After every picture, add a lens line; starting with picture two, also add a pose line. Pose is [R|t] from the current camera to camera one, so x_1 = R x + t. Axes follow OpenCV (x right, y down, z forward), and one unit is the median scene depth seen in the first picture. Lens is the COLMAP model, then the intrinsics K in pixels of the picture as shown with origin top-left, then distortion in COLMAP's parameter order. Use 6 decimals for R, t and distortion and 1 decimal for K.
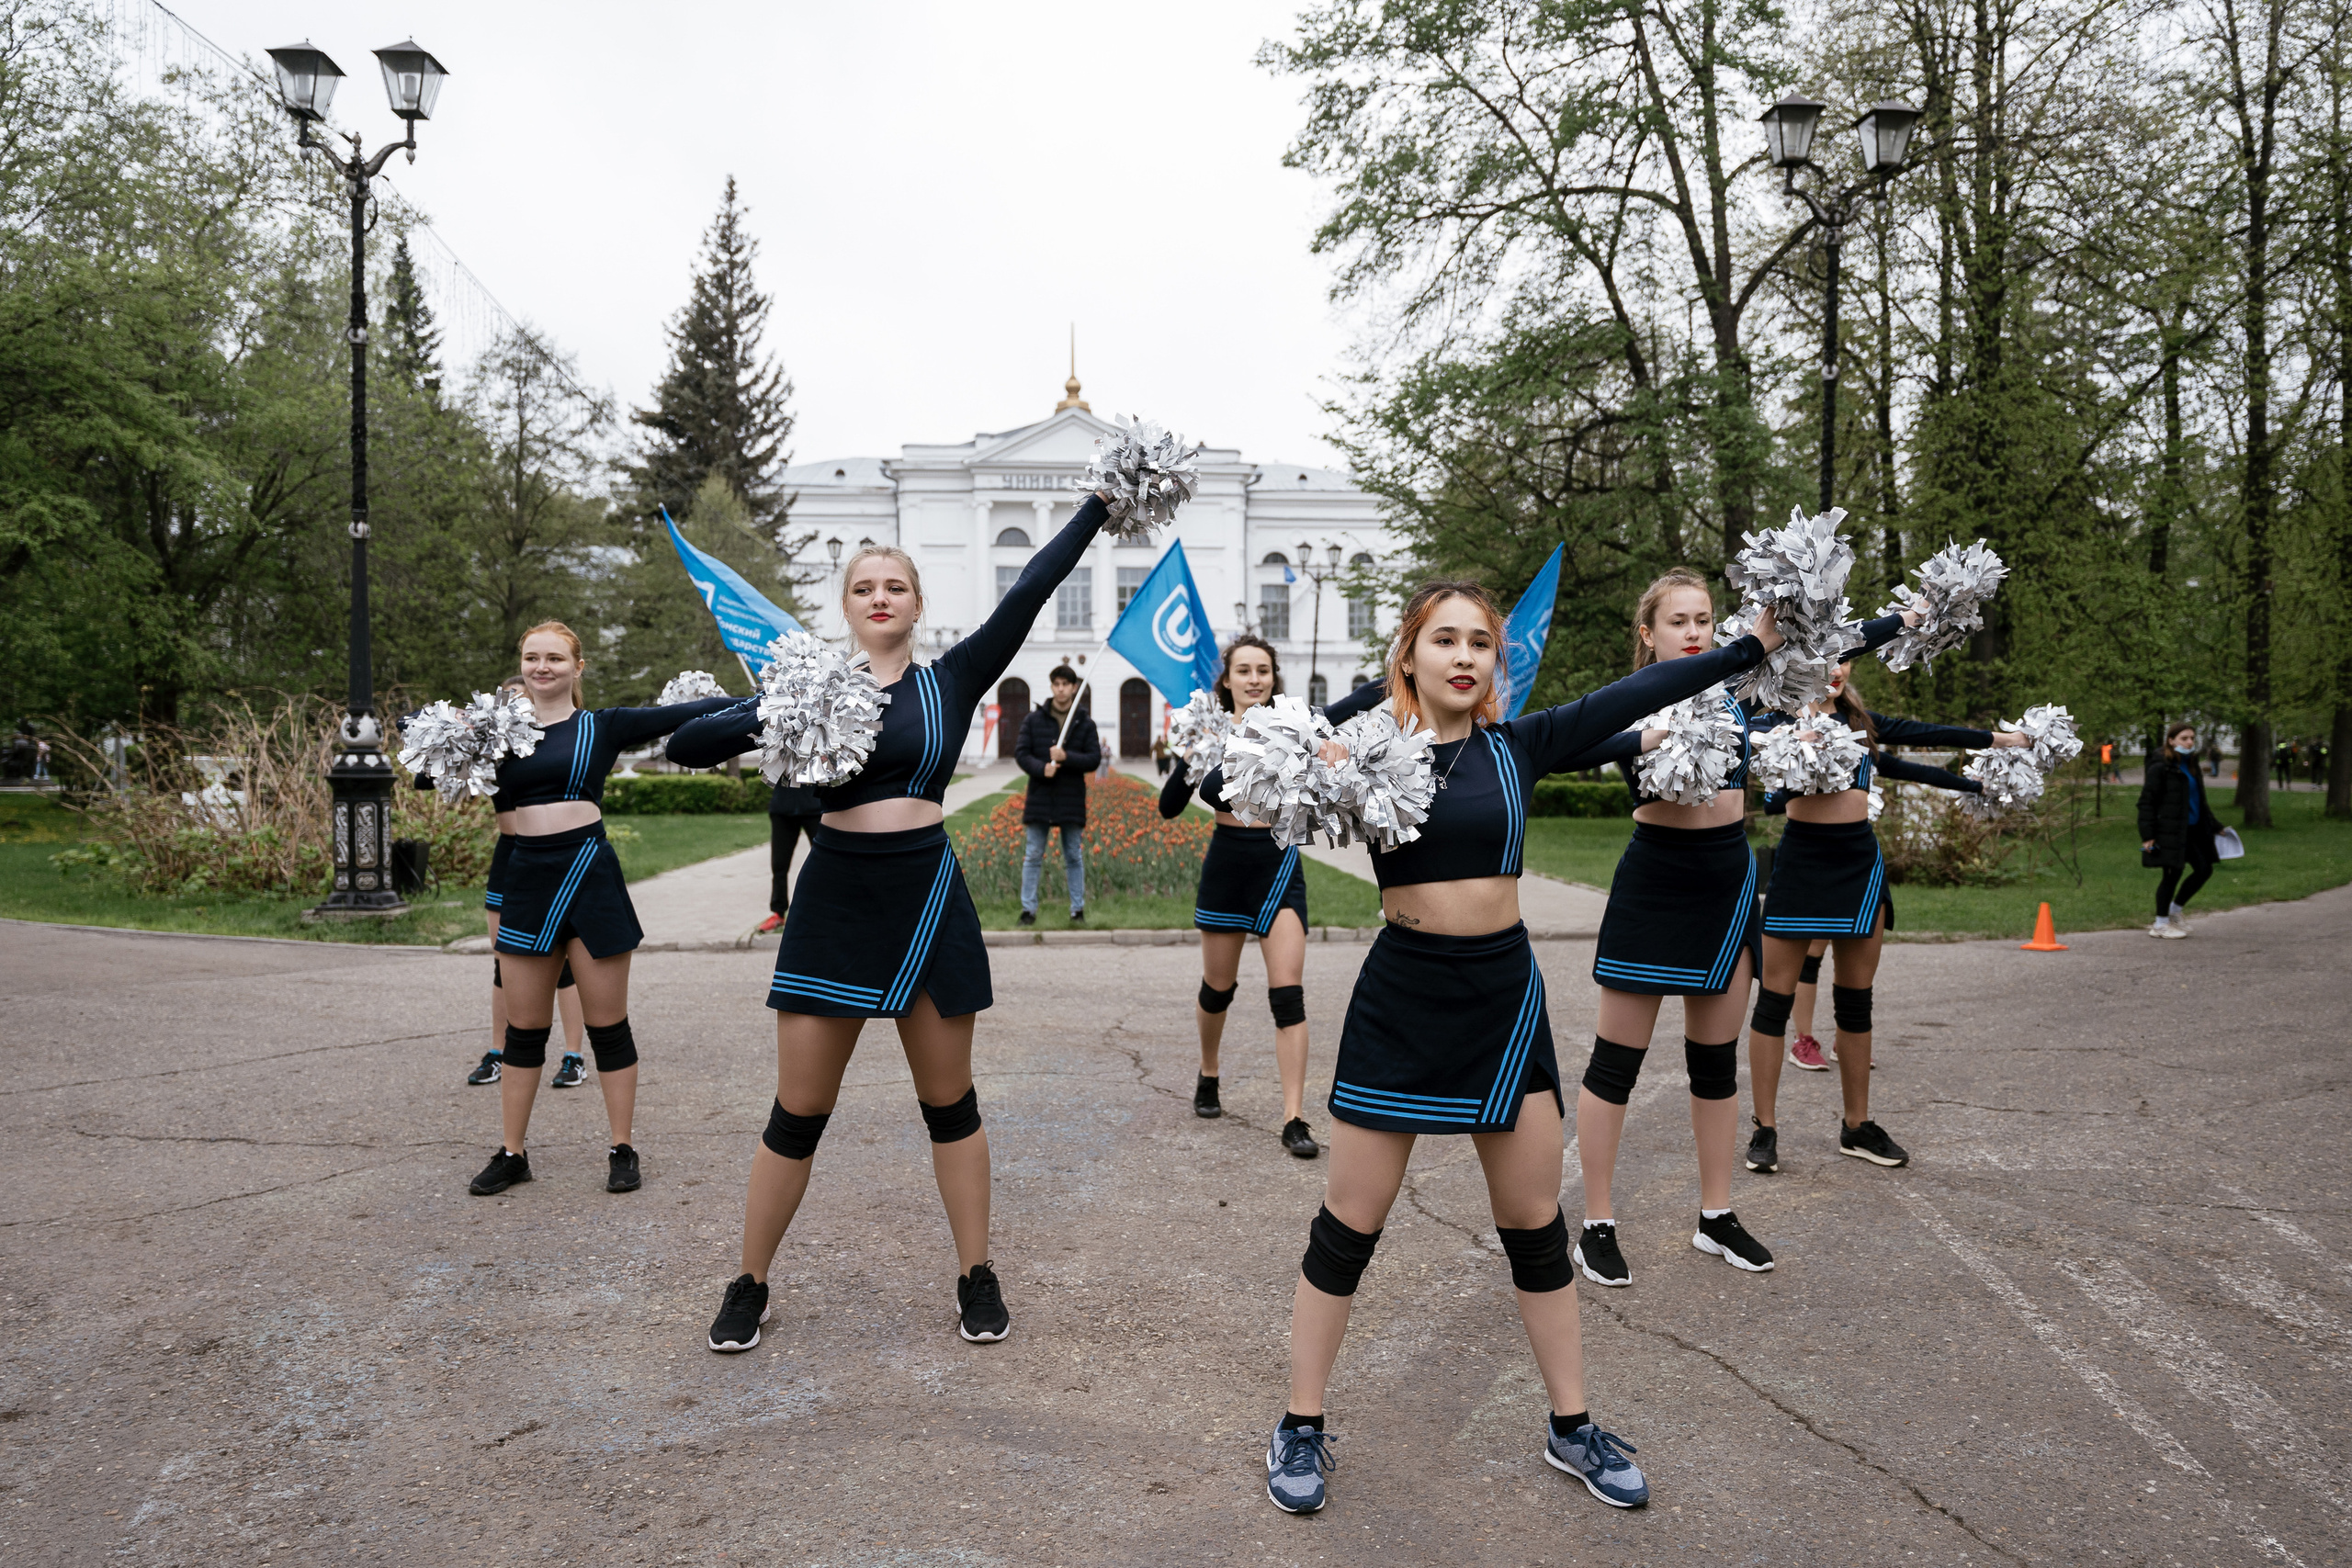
lens RADIAL K [[1707.6, 0, 1232.6], [0, 1707.6, 801.3], [0, 0, 1]] dist [0.013712, -0.021644]
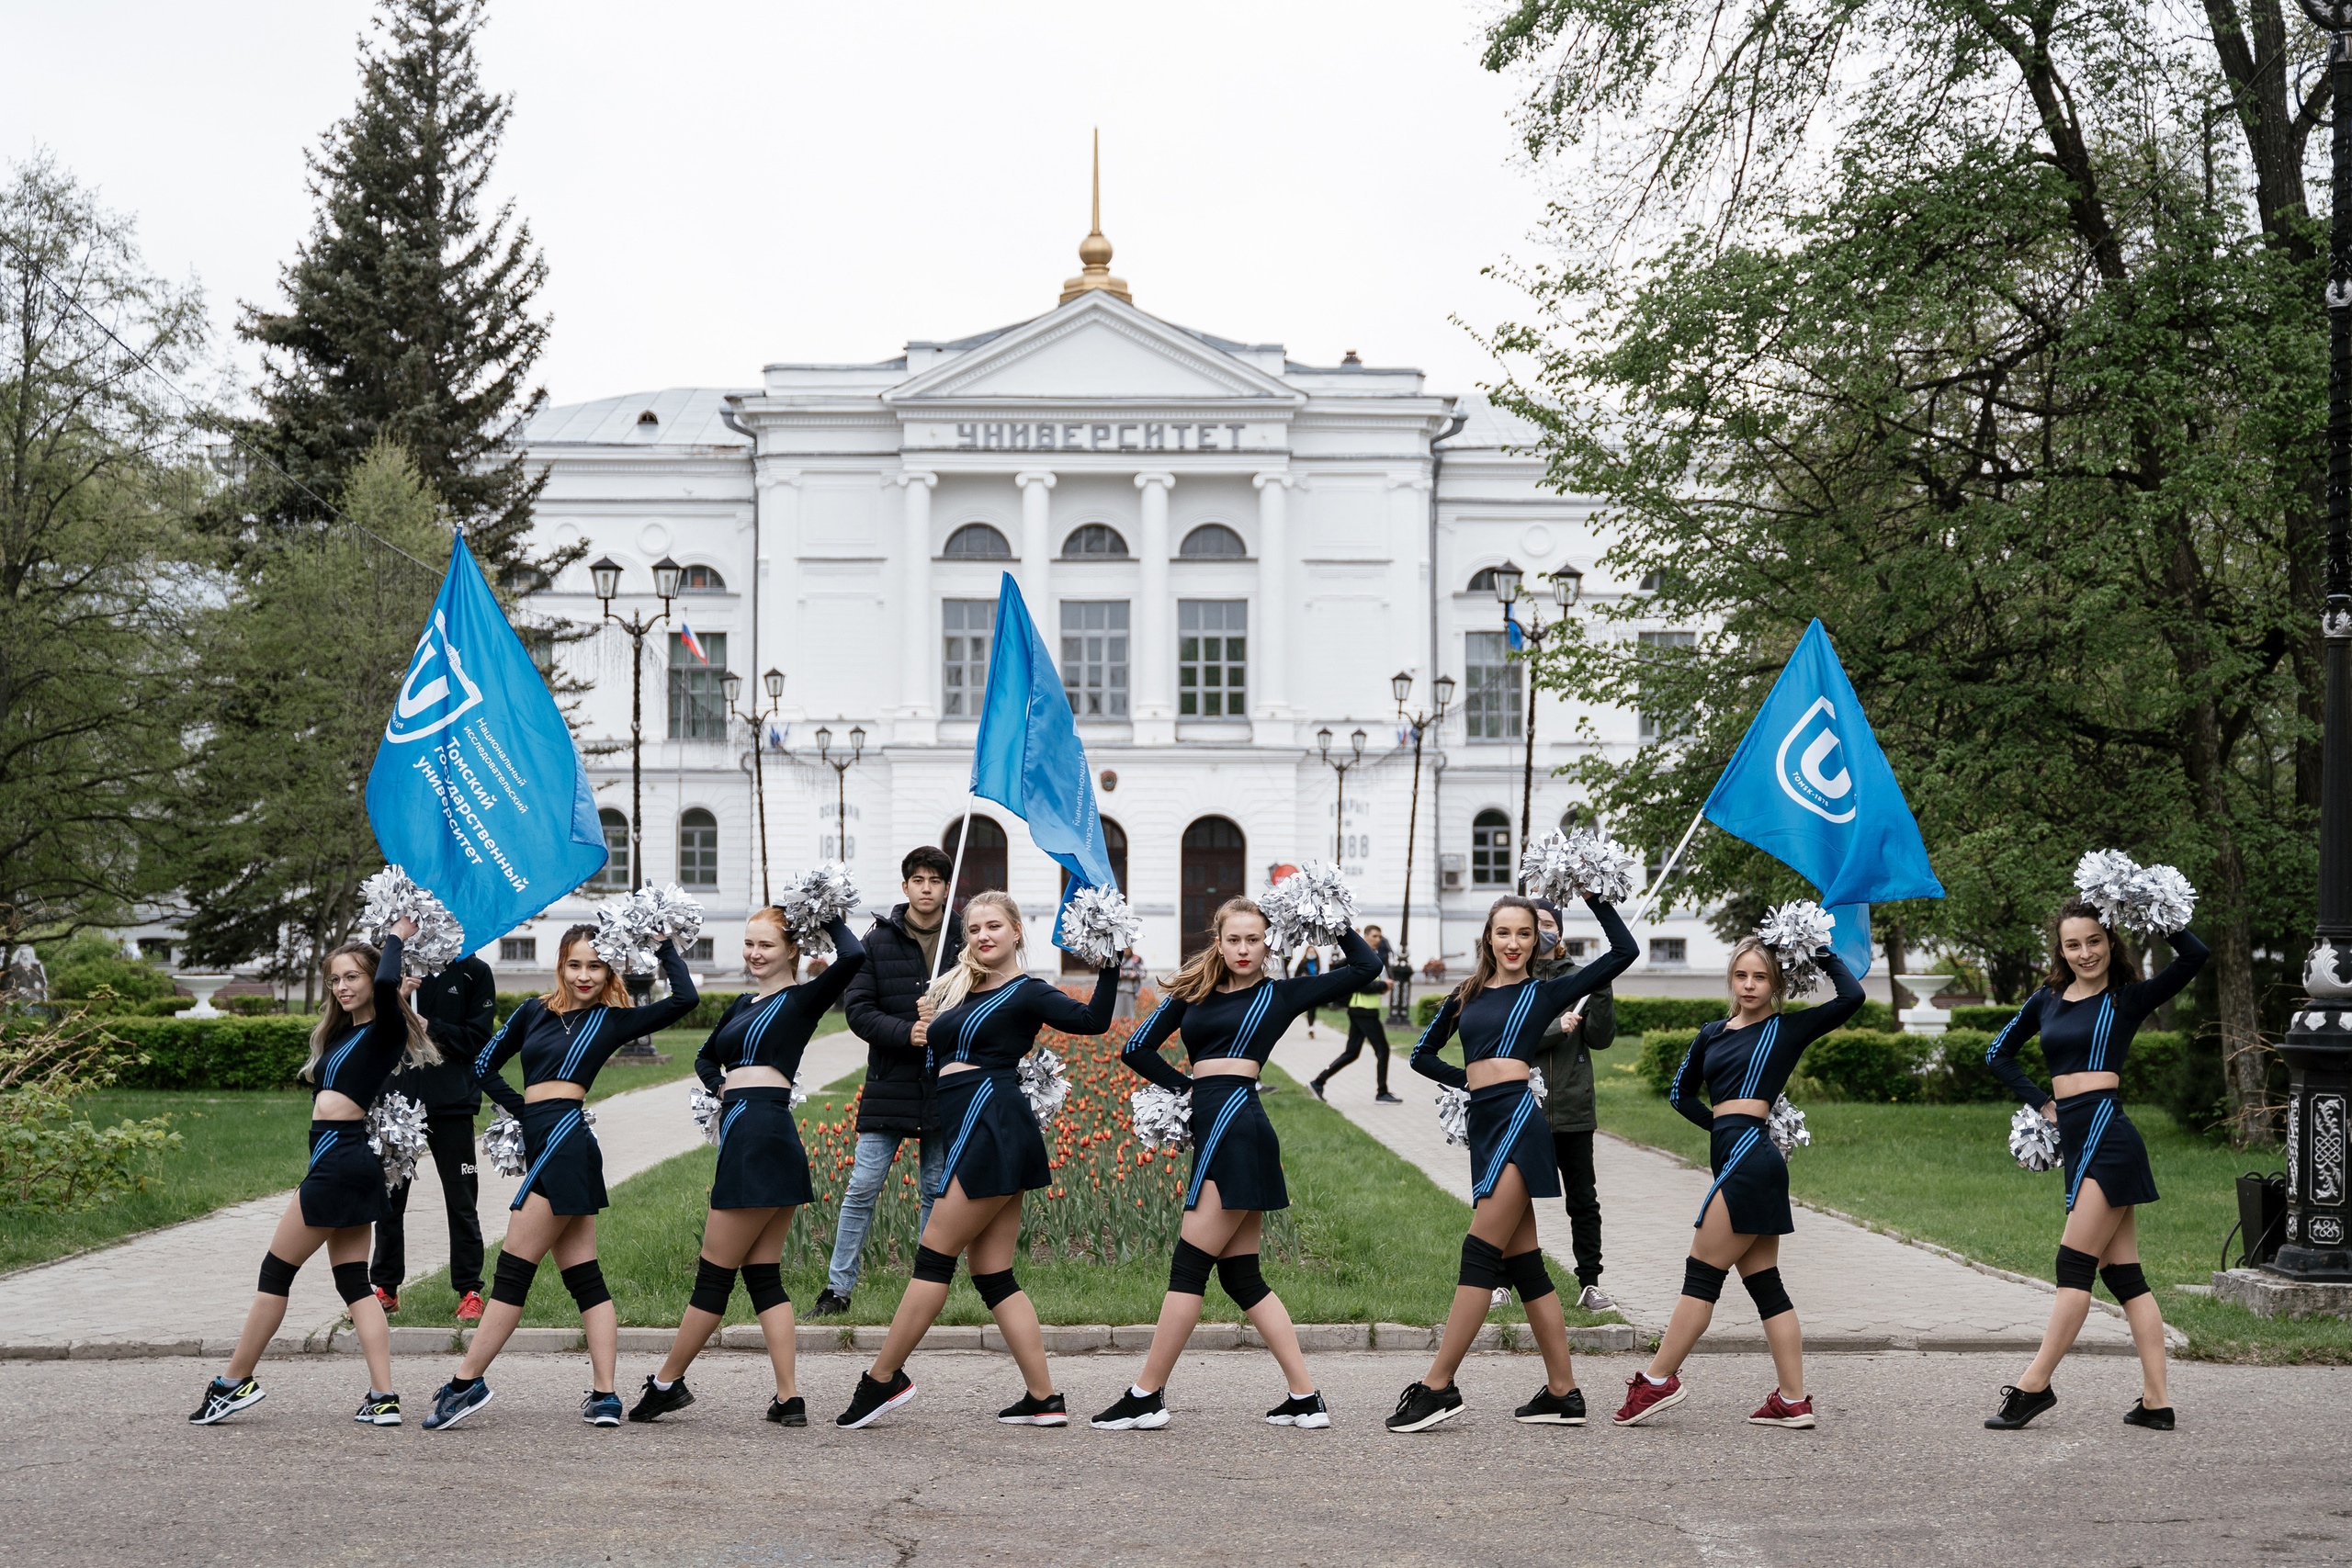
lens RADIAL K [[3439.9, 0, 1226.5], [0, 3439.9, 762.7], [0, 0, 1]] dist [0.038131, 0.000000]
pose [[0.998001, -0.000300, -0.063205, 0.019836], [-0.005057, 0.996404, -0.084573, -0.002890], [0.063003, 0.084723, 0.994411, -0.028398]]
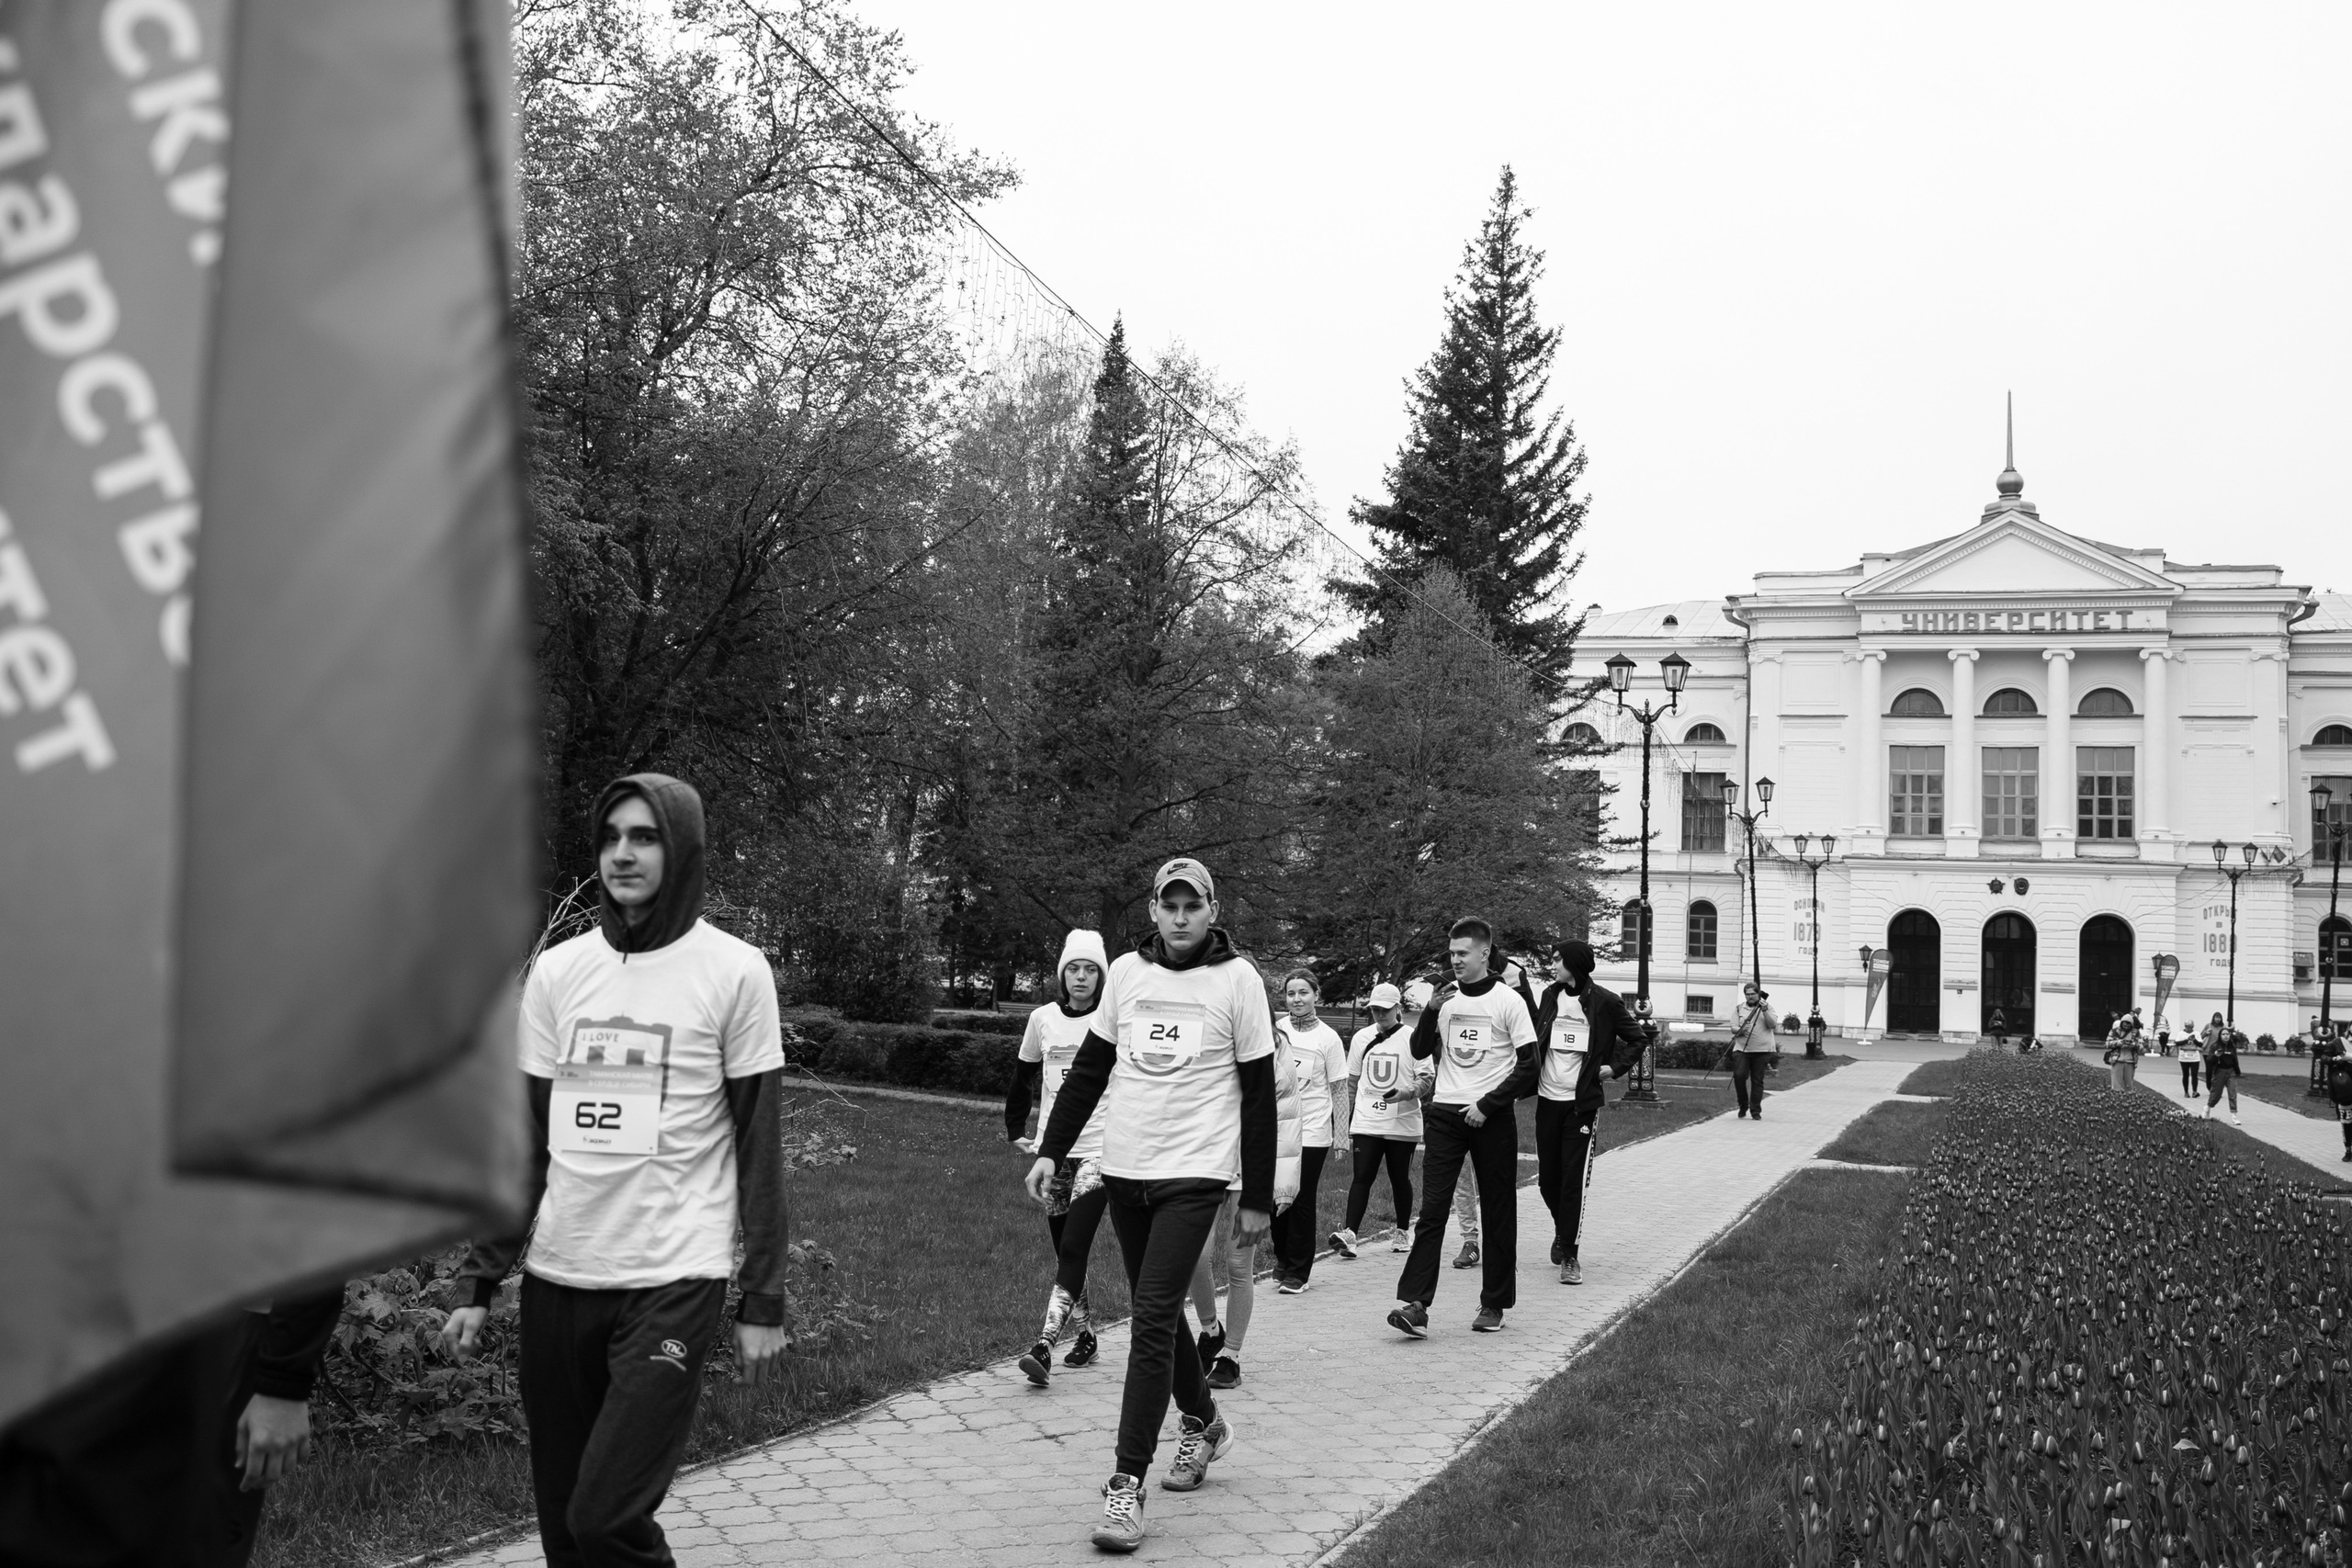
lens RADIAL K [[2124.3, 0, 1247.7], [0, 2124.3, 752.0], [0, 0, 1]] dist [-0.085282, 0.093245]
pose [[0.909657, -0.002371, -0.415355, -0.039206], [-0.058514, 0.989280, -0.133797, -0.014075], [0.411219, 0.146013, 0.899766, 0.245963]]
